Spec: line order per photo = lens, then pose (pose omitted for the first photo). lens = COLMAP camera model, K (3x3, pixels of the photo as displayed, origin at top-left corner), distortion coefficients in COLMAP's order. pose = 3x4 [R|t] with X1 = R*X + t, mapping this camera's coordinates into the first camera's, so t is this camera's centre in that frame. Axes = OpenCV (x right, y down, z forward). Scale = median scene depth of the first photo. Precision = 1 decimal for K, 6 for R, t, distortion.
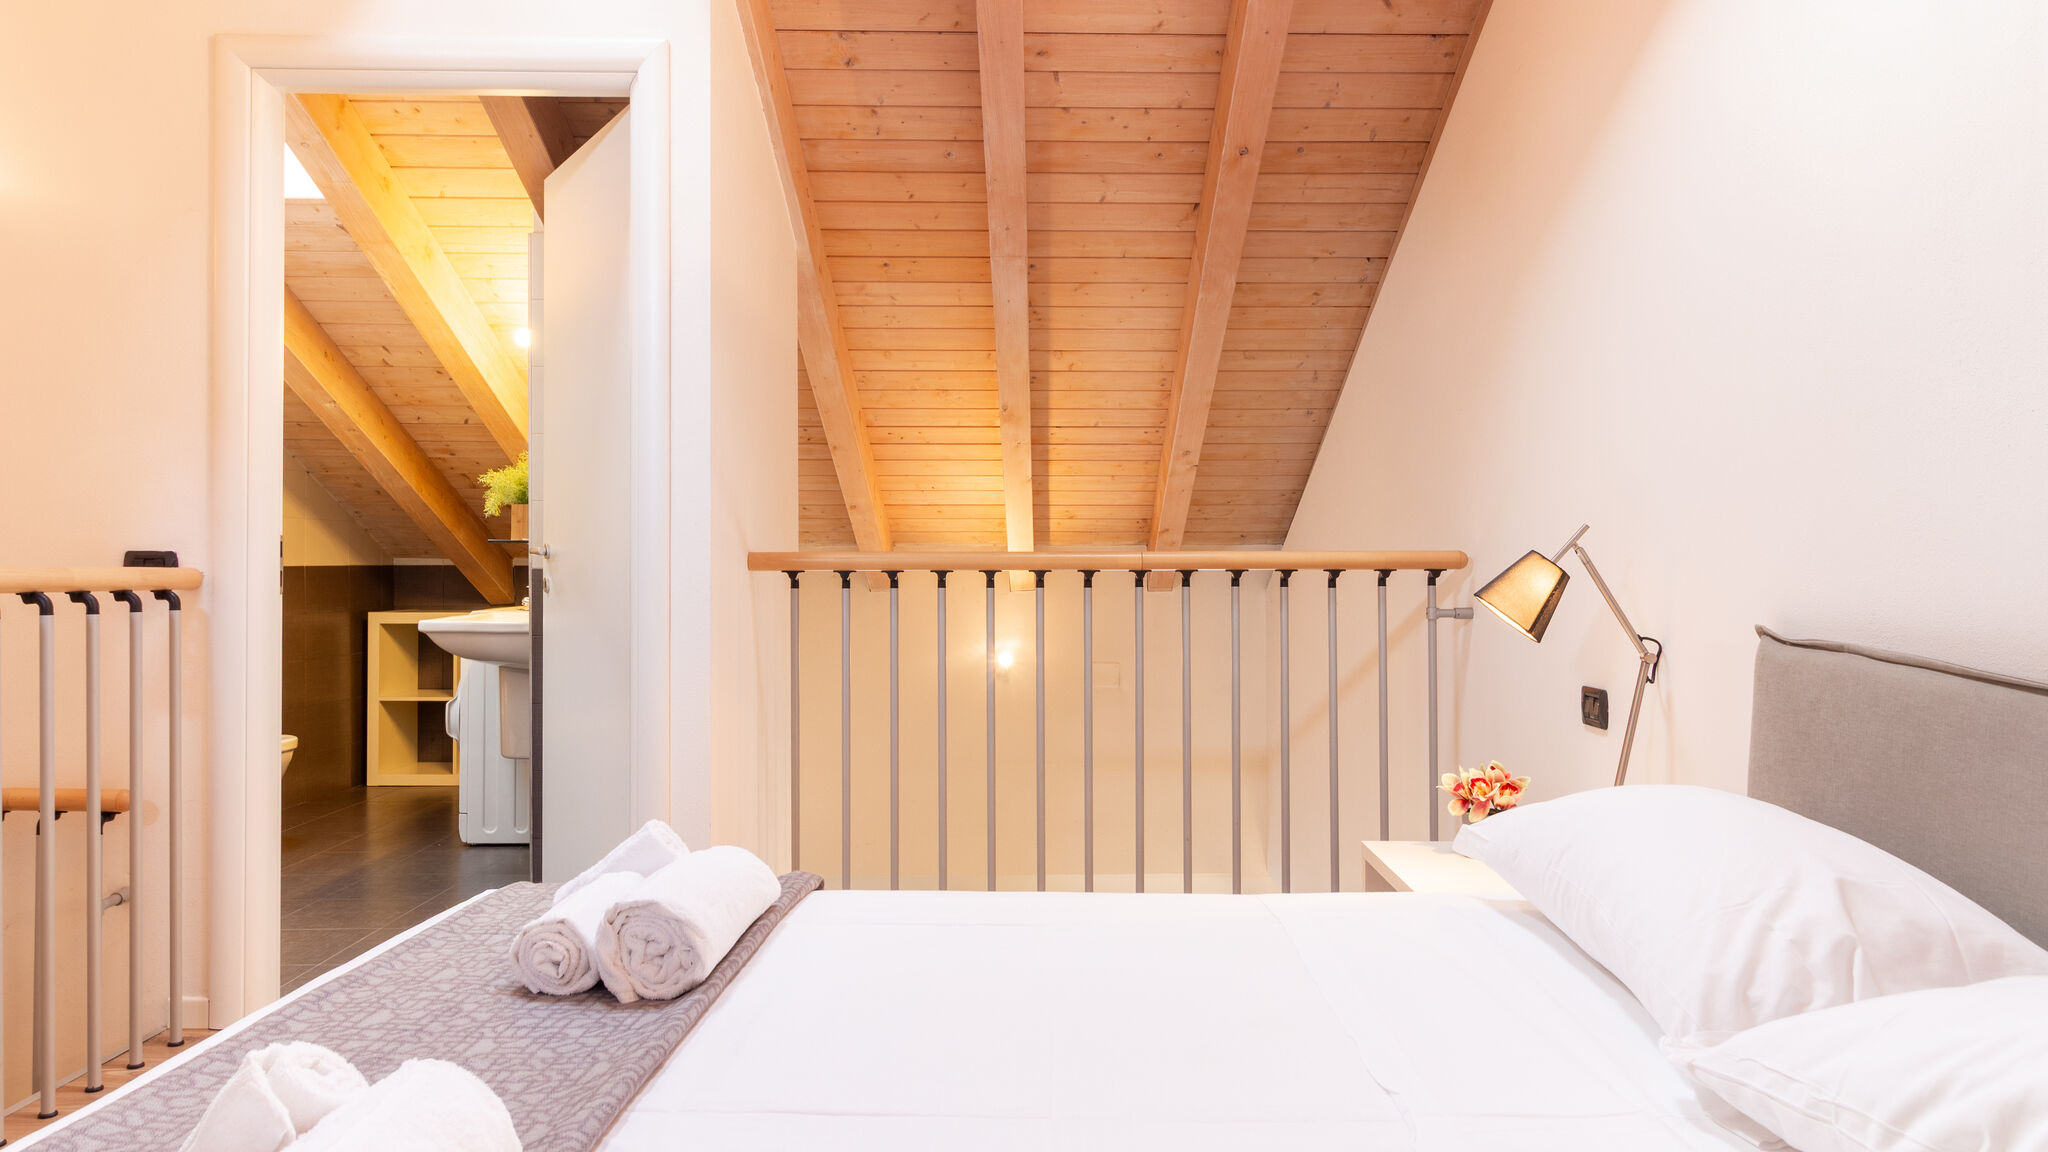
lens RADIAL K [[1307.9, 0, 1024.0], [0, 1307.9, 576.0], [0, 0, 1]] dist [0.000451, 0.000341]
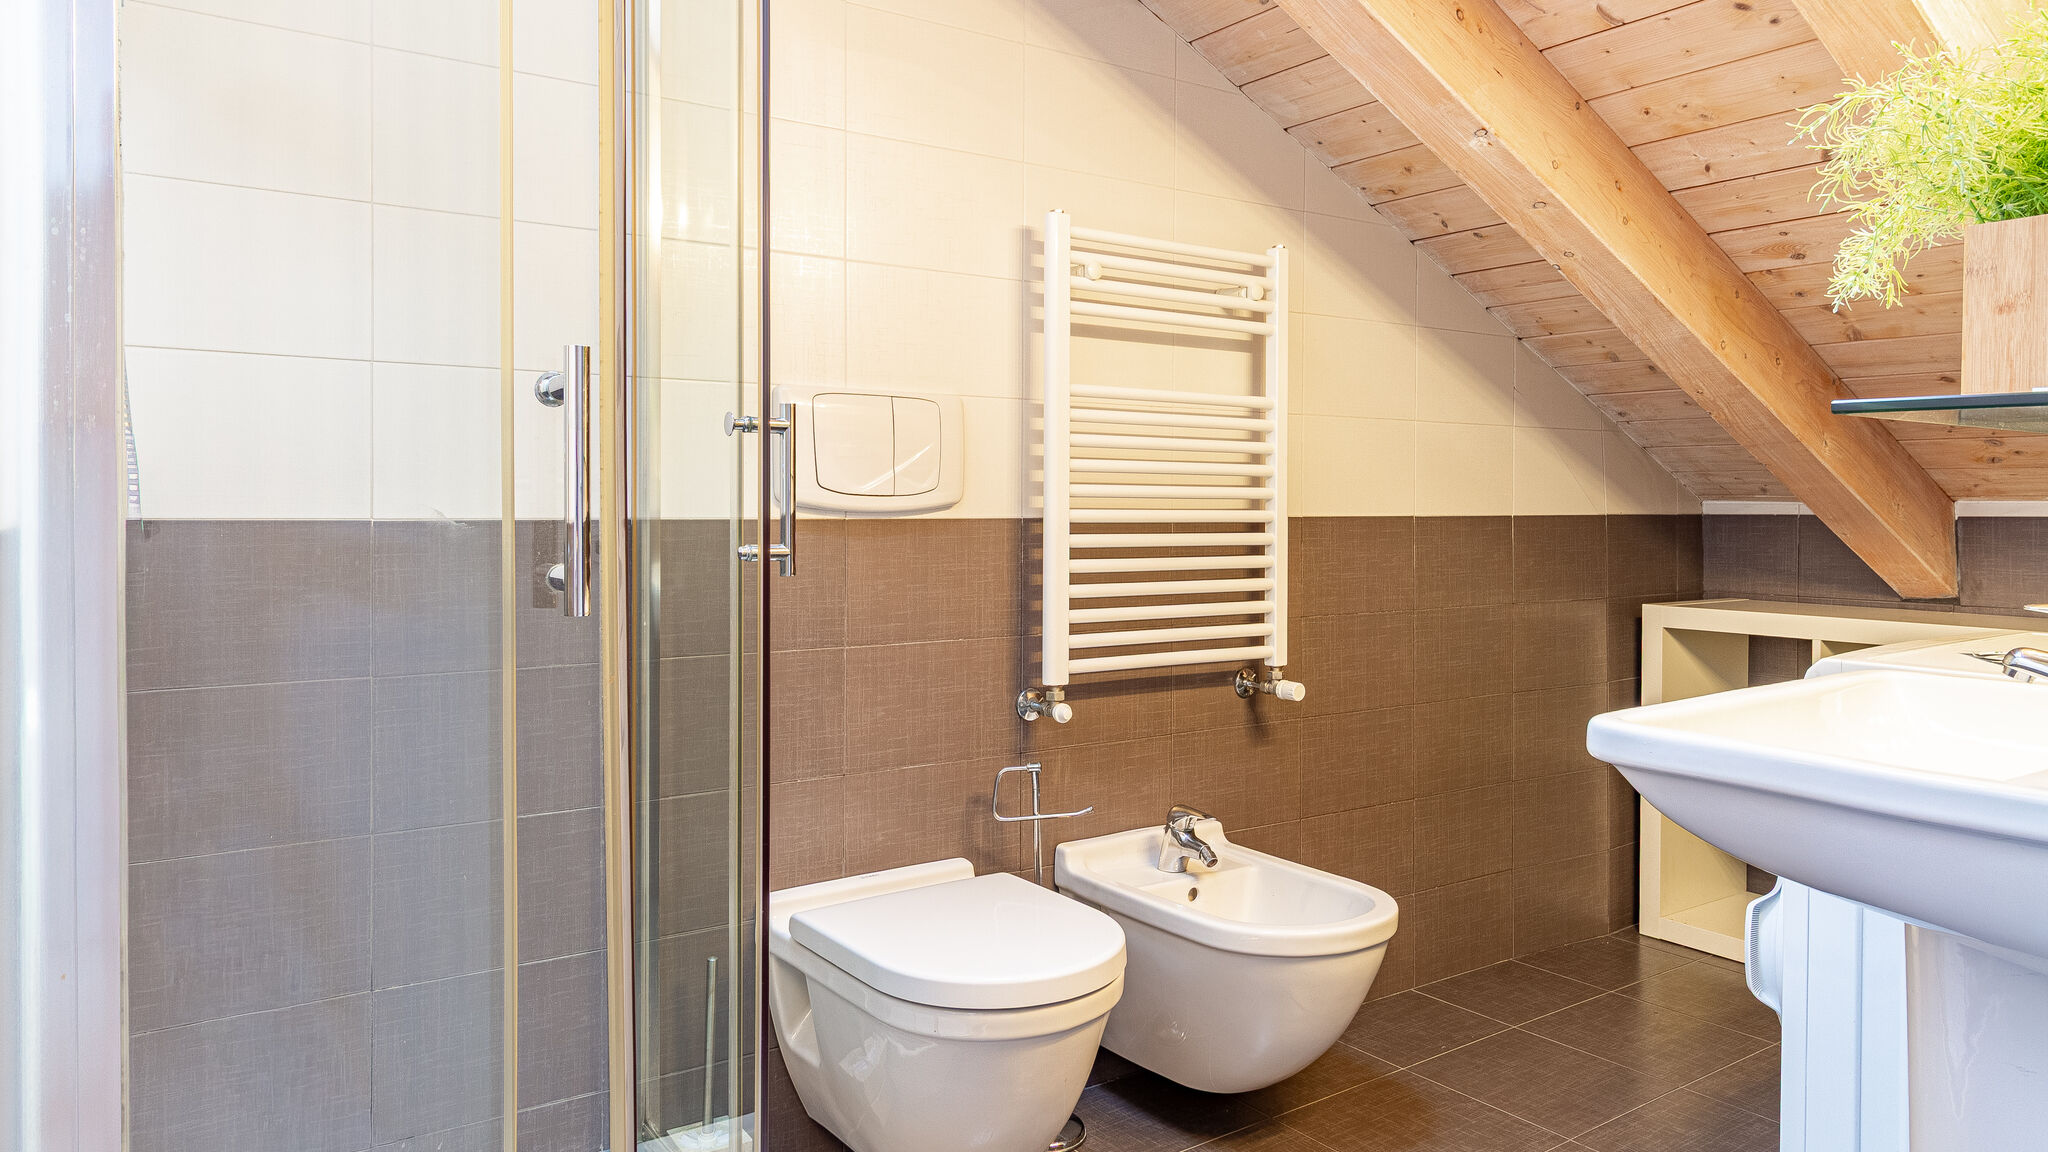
lens RADIAL K [[1367.7, 0, 1025.7], [0, 1367.7, 499.0], [0, 0, 1]] dist [0.003174, 0.001129]
pose [[0.568443, -0.000820, -0.822722, -0.213346], [-0.011826, 0.999888, -0.009167, -0.007179], [0.822638, 0.014941, 0.568369, 0.540833]]
